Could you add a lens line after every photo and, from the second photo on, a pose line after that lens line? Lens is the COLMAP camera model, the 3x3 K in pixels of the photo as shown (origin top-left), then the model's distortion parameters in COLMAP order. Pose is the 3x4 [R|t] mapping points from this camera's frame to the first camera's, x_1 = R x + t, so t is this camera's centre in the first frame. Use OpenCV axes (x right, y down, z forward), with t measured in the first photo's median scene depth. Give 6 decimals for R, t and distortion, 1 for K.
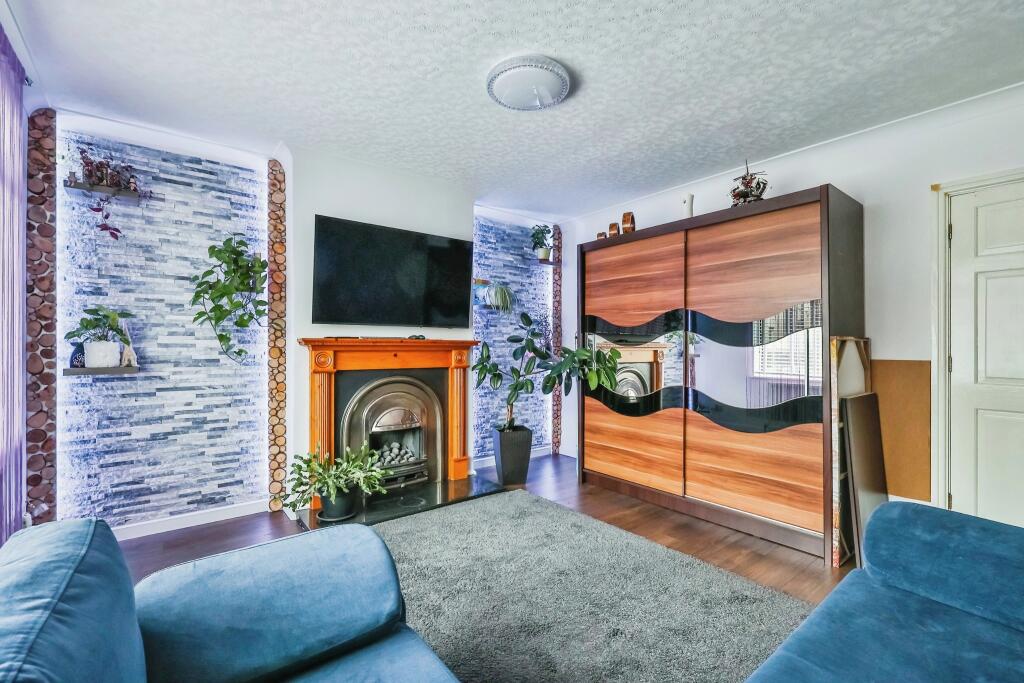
lens RADIAL K [[446.6, 0, 512.5], [0, 446.6, 347.4], [0, 0, 1]] dist [-0.000091, -0.000120]
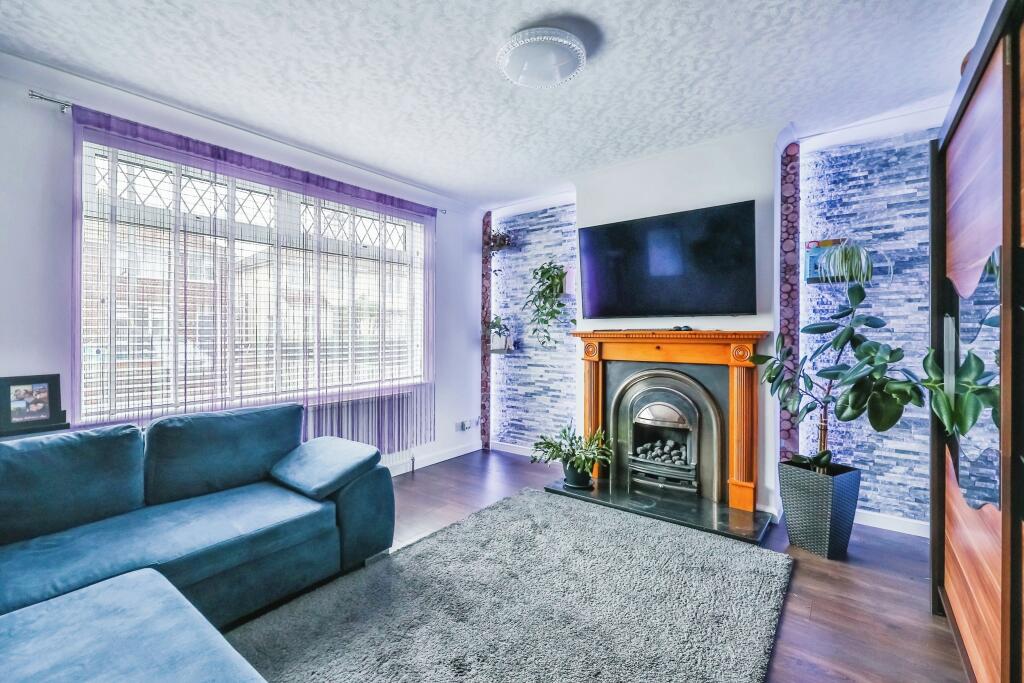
lens RADIAL K [[444.5, 0, 513.2], [0, 444.5, 332.8], [0, 0, 1]] dist [0.000341, -0.000079]
pose [[0.239428, -0.004000, -0.970906, 0.676165], [-0.001542, 0.999989, -0.004500, -0.010677], [0.970913, 0.002575, 0.239419, 0.541418]]
